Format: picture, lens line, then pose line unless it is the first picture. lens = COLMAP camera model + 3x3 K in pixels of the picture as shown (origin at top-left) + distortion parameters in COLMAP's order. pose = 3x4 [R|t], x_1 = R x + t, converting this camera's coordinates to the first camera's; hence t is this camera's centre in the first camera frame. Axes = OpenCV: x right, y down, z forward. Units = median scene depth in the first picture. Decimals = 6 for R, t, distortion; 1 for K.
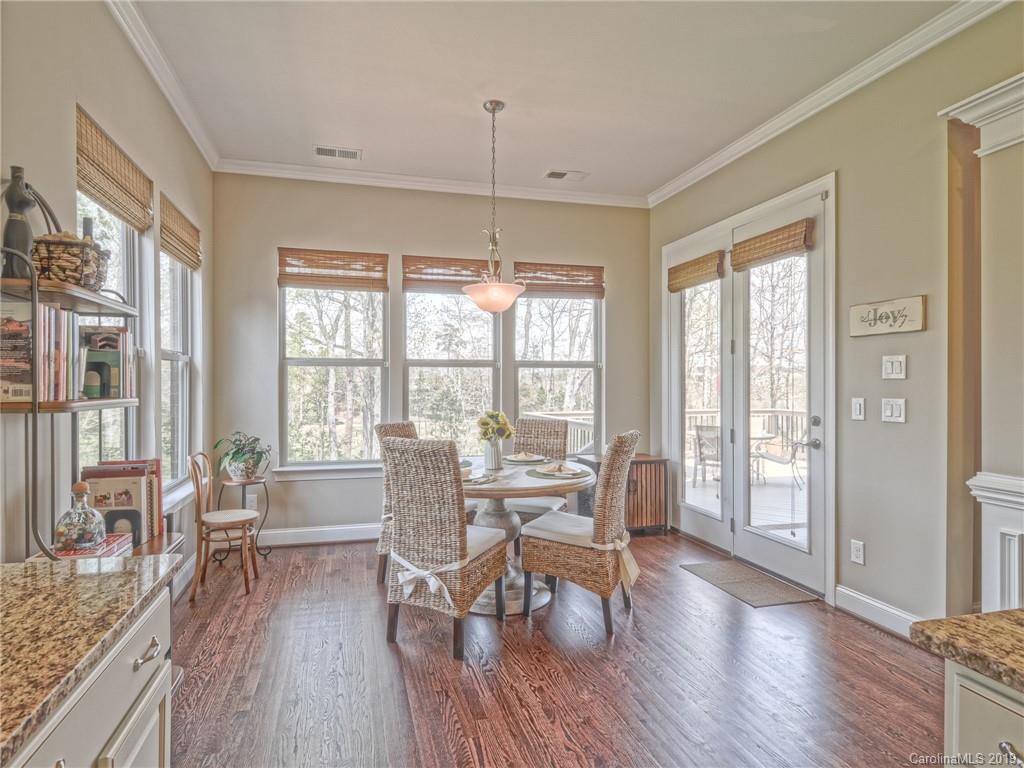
lens RADIAL K [[551.7, 0, 479.1], [0, 551.7, 383.3], [0, 0, 1]] dist [0.017073, -0.012876]
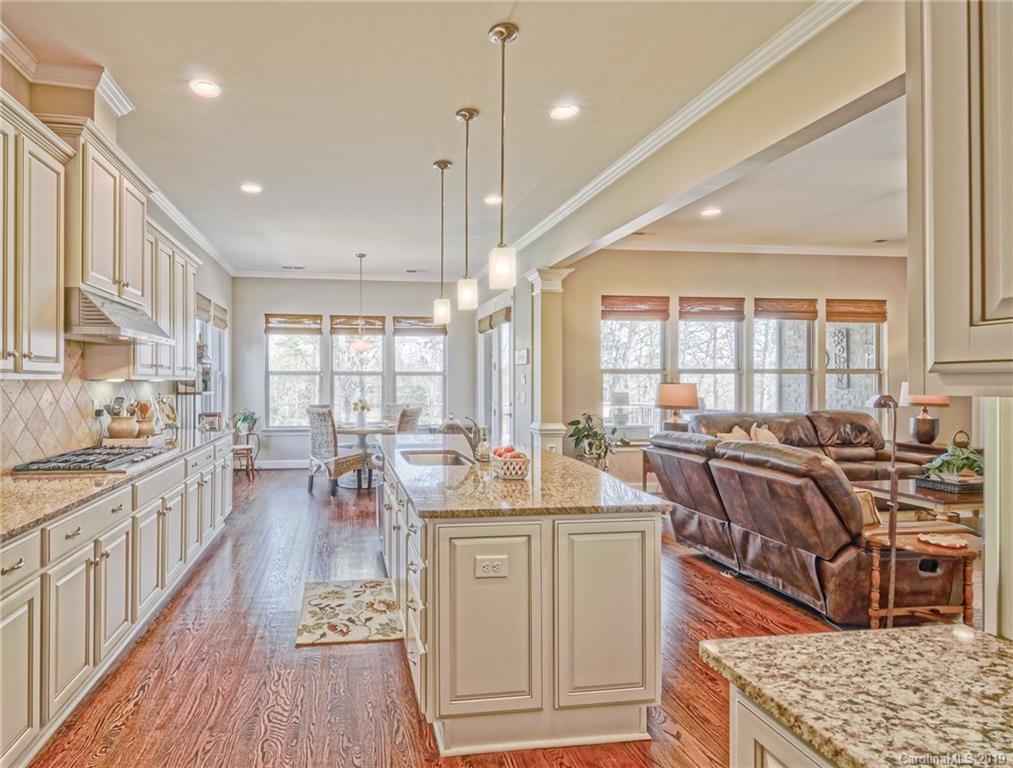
lens RADIAL K [[550.4, 0, 427.5], [0, 550.4, 386.0], [0, 0, 1]] dist [0.019844, -0.000249]
pose [[0.996714, 0.000579, -0.081004, 0.385447], [0.000329, 0.999937, 0.011196, -0.017274], [0.081005, -0.011186, 0.996651, -0.937413]]
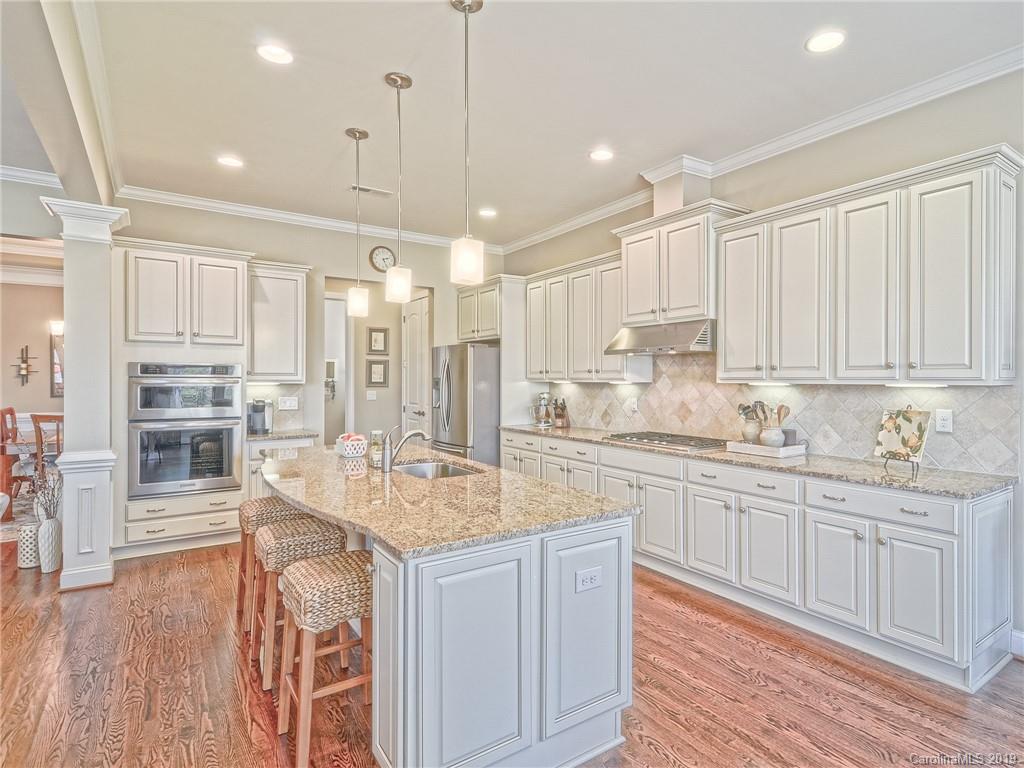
lens RADIAL K [[573.5, 0, 540.4], [0, 573.5, 384.6], [0, 0, 1]] dist [0.000712, -0.000946]
pose [[-0.939560, 0.001685, -0.342381, 0.467264], [-0.000945, 0.999971, 0.007514, -0.022473], [0.342384, 0.007384, -0.939531, 0.736261]]
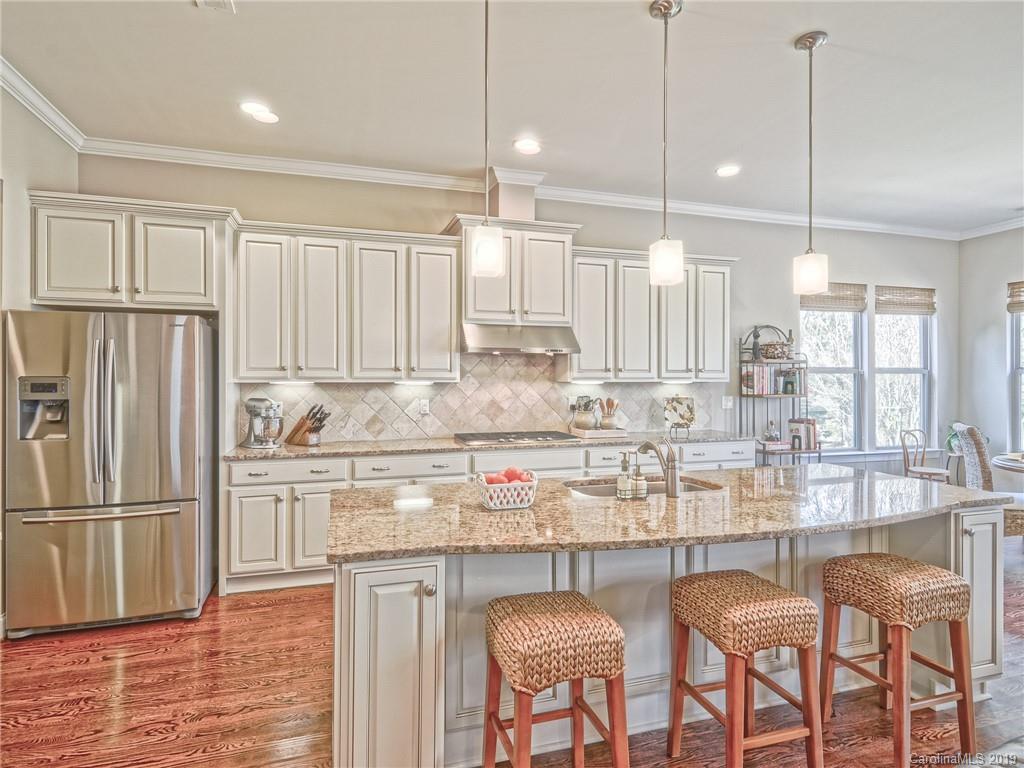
lens RADIAL K [[557.8, 0, 506.4], [0, 557.8, 386.5], [0, 0, 1]] dist [0.026332, -0.017067]
pose [[0.062824, 0.011284, -0.997961, 0.962767], [0.002538, 0.999931, 0.011466, -0.022091], [0.998021, -0.003254, 0.062791, -0.286754]]
